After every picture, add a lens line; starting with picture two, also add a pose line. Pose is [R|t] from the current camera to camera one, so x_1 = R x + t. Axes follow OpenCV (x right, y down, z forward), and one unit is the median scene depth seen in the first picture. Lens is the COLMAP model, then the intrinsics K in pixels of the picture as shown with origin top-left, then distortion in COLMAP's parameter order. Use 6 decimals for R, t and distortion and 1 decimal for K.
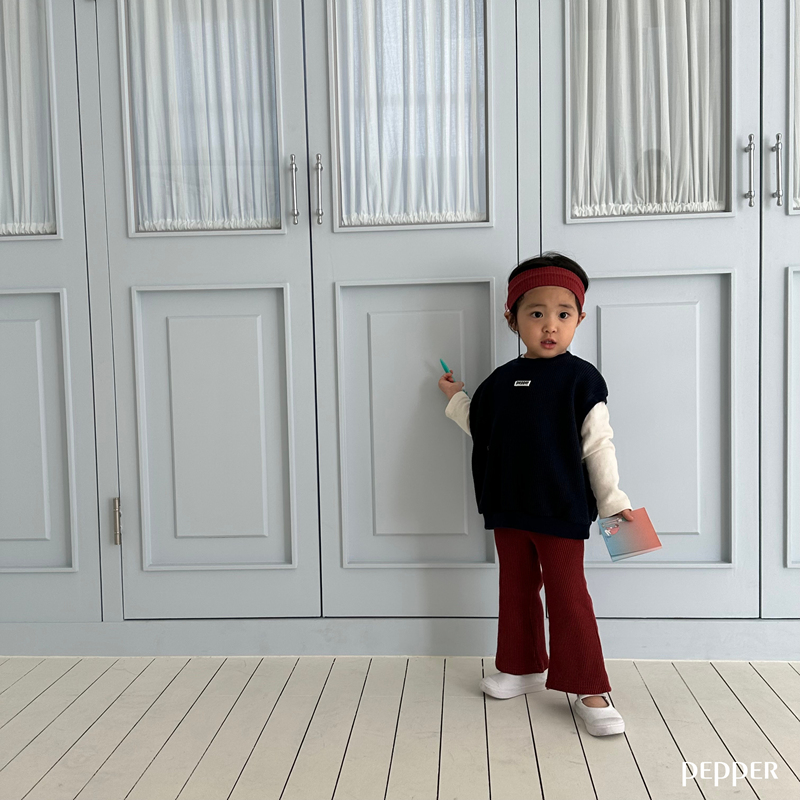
lens RADIAL K [[874.2, 0, 399.4], [0, 874.2, 391.4], [0, 0, 1]] dist [0.054796, 0.000000]
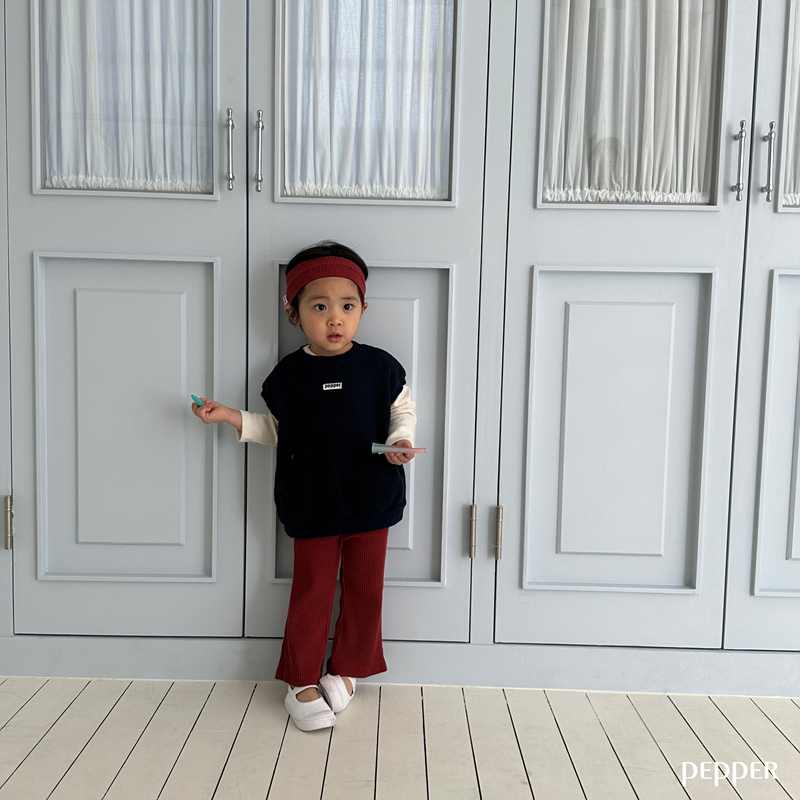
lens RADIAL K [[874.2, 0, 400.0], [0, 874.2, 400.1], [0, 0, 1]] dist [0.054796, 0.000000]
pose [[0.995966, 0.041046, 0.079787, -0.011800], [-0.043300, 0.998704, 0.026735, -0.013188], [-0.078586, -0.030082, 0.996453, 0.112026]]
